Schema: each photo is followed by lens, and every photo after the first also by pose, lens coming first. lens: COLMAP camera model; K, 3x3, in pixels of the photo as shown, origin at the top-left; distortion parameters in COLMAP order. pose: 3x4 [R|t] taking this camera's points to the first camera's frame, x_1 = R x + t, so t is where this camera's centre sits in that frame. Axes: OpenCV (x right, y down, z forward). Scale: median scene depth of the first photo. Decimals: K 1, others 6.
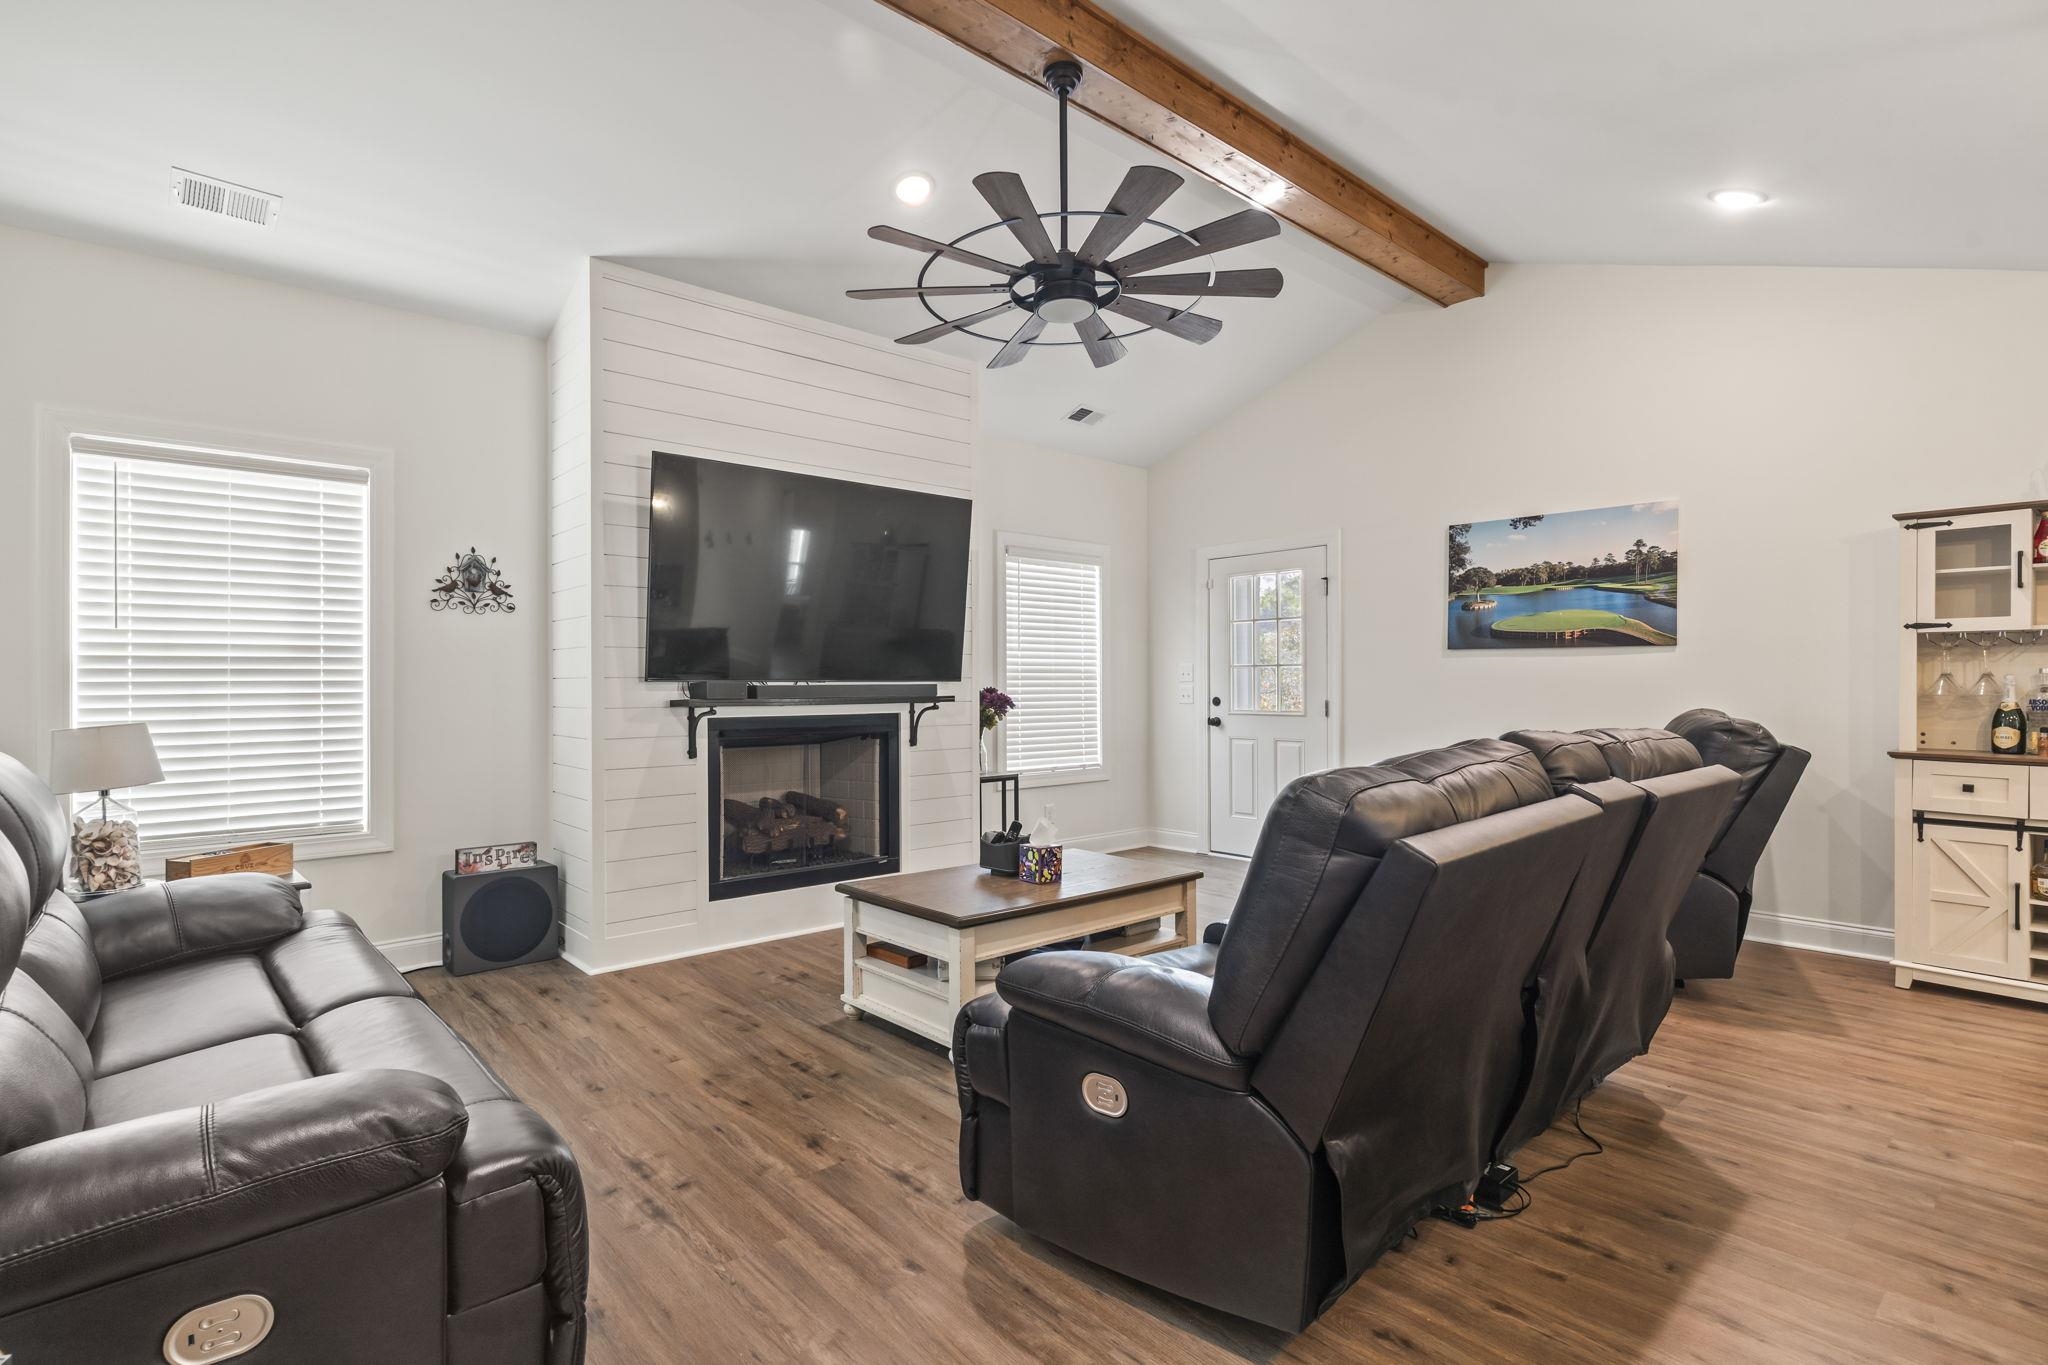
lens RADIAL K [[975.9, 0, 1015.0], [0, 975.9, 682.0], [0, 0, 1]] dist [0.002806, 0.000692]
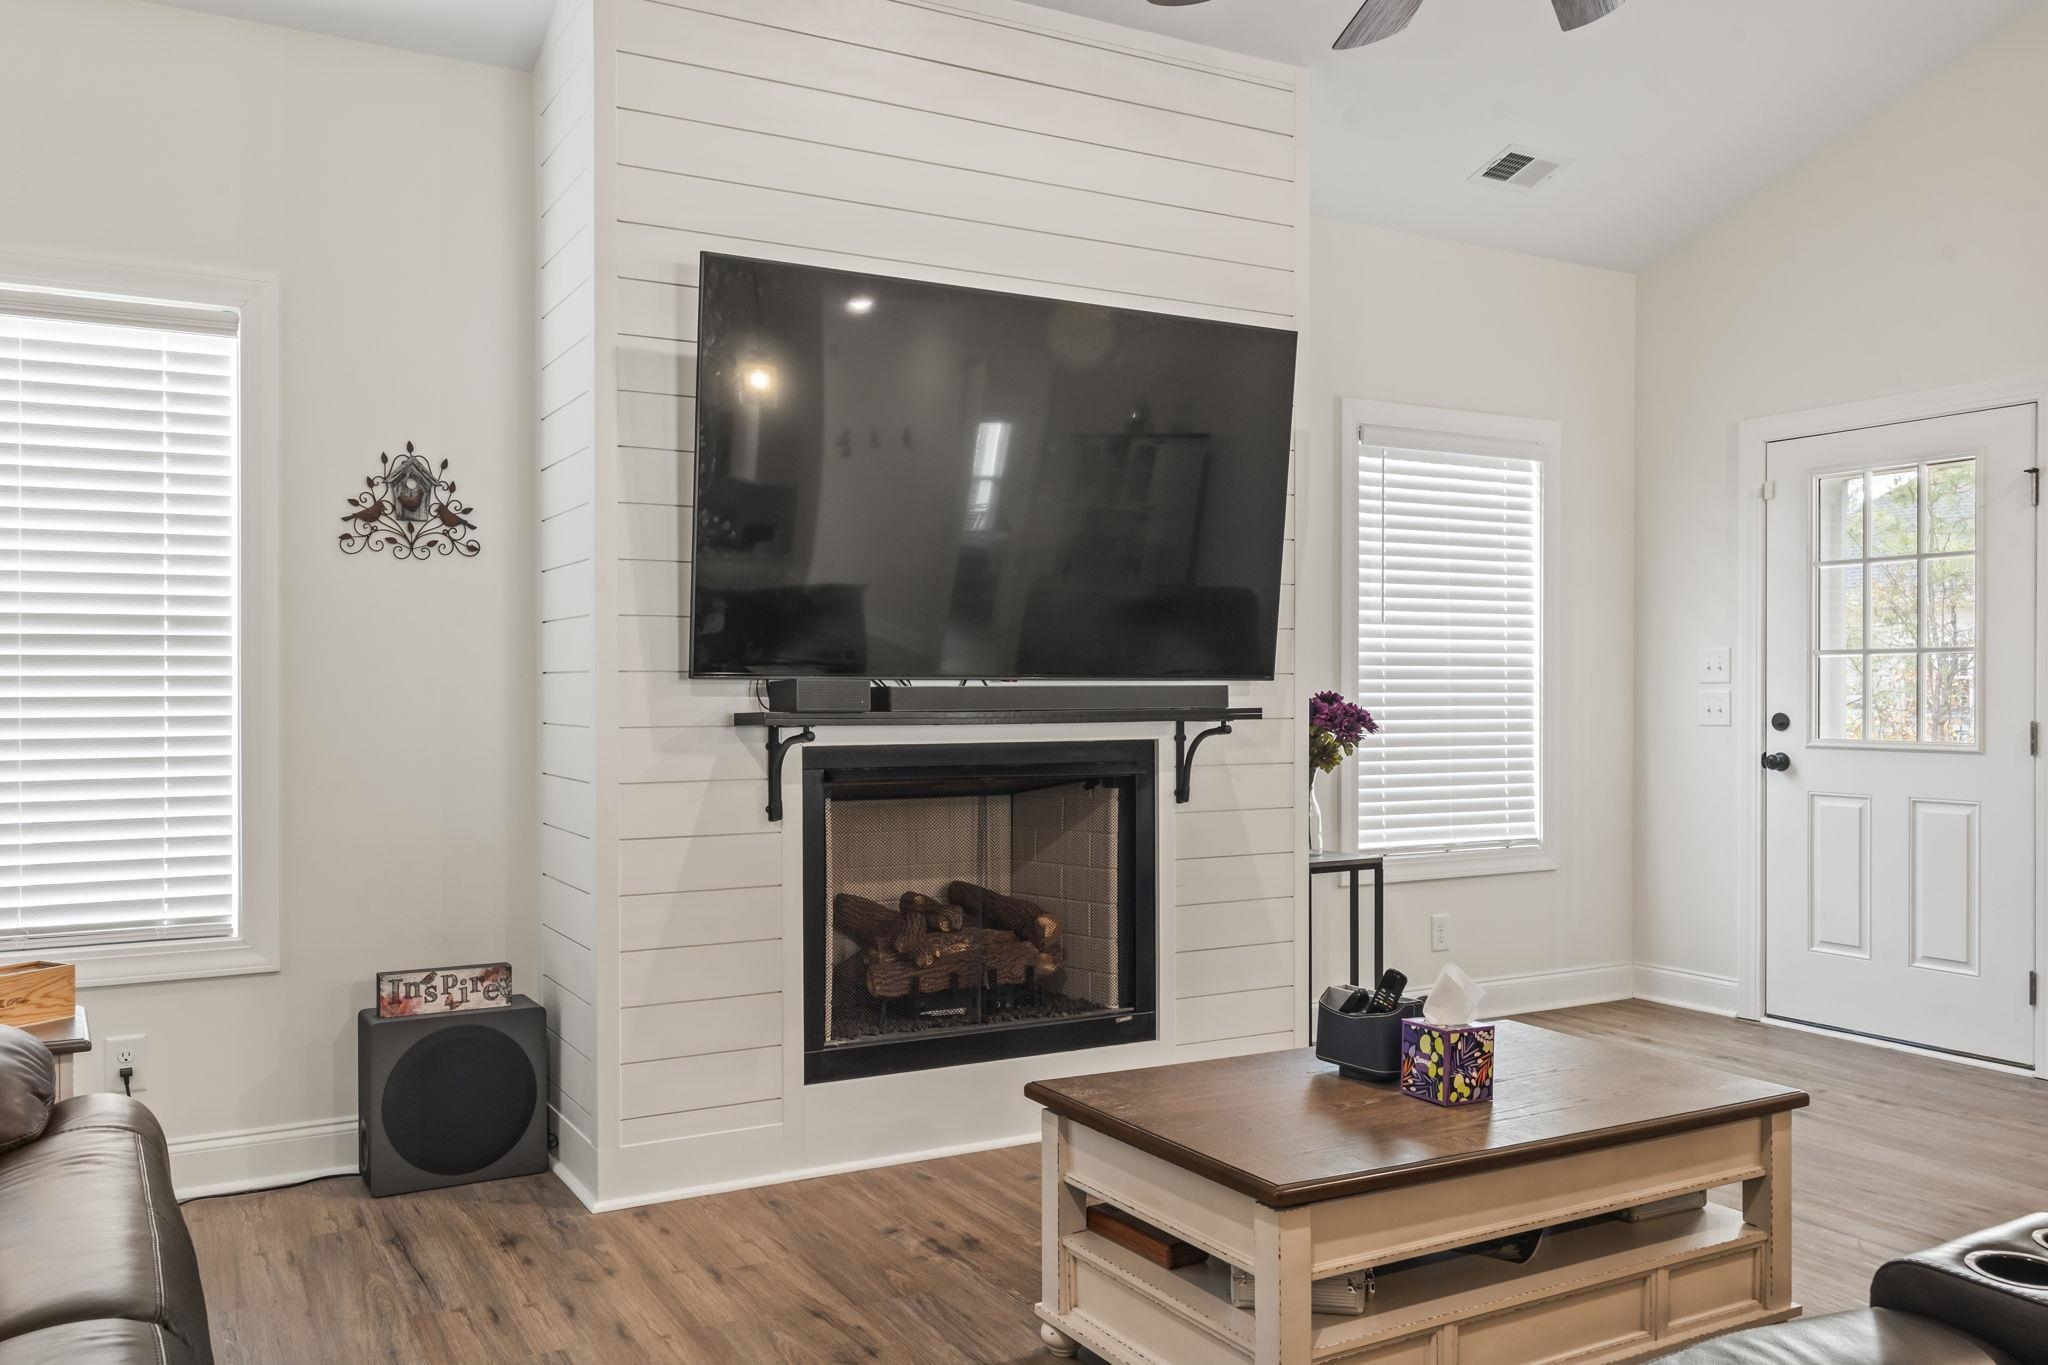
lens RADIAL K [[1598.3, 0, 1007.5], [0, 1598.3, 699.3], [0, 0, 1]] dist [0.003556, -0.000390]
pose [[0.977257, 0.005399, -0.211991, -0.016367], [-0.003143, 0.999935, 0.010977, 0.000580], [0.212037, -0.010061, 0.977210, 0.162696]]
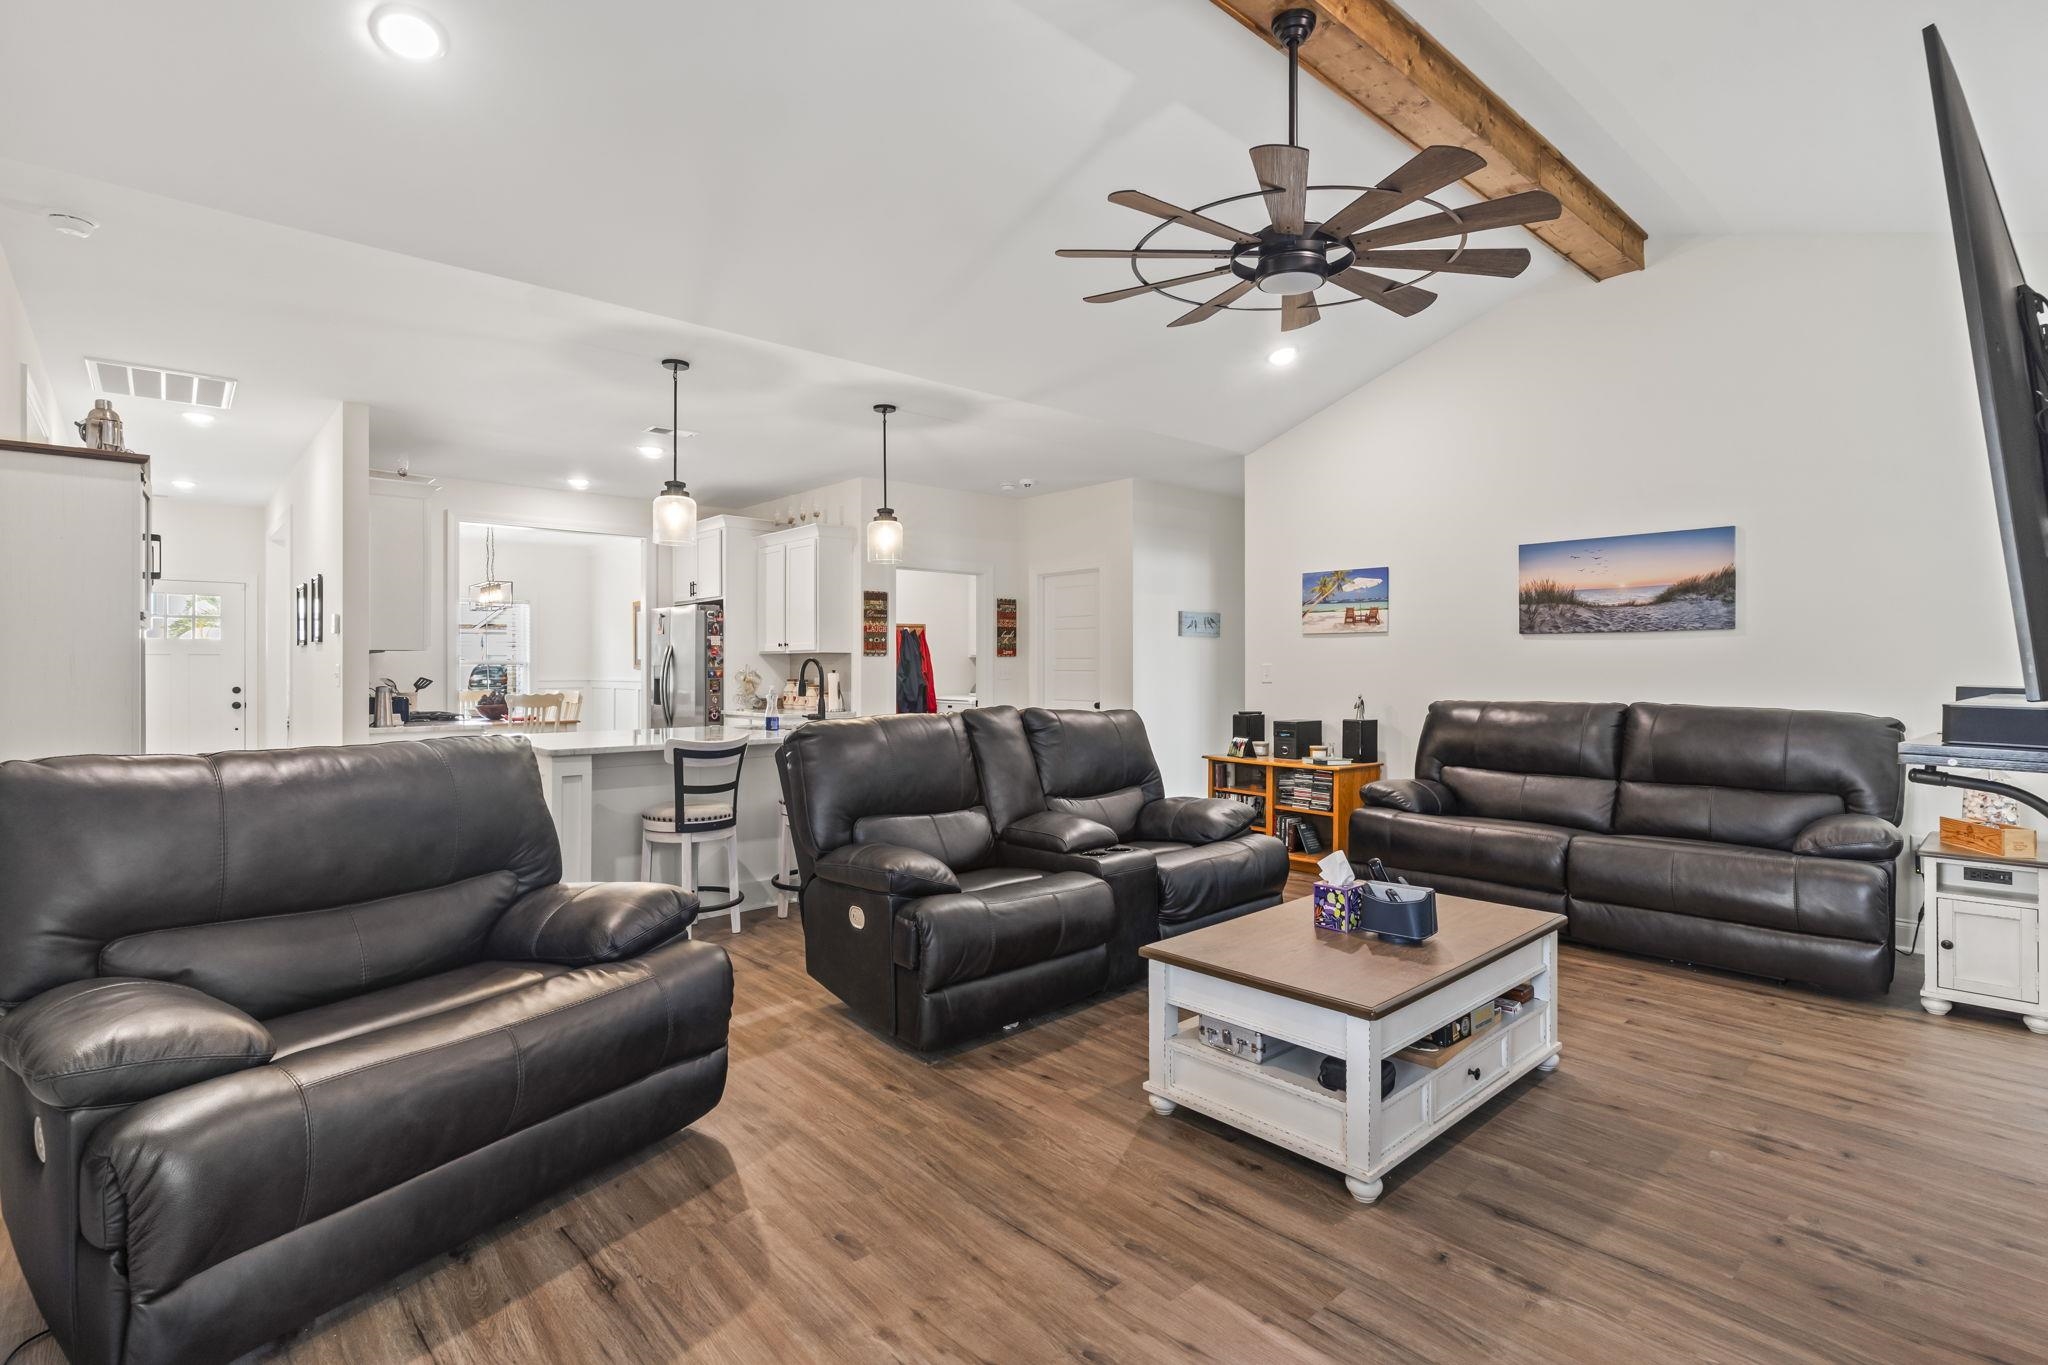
lens RADIAL K [[975.9, 0, 1012.9], [0, 975.9, 673.2], [0, 0, 1]] dist [0.002806, 0.000692]
pose [[-0.999972, 0.006722, 0.003330, 0.252466], [0.006735, 0.999970, 0.003924, -0.012897], [-0.003303, 0.003947, -0.999987, 1.546371]]
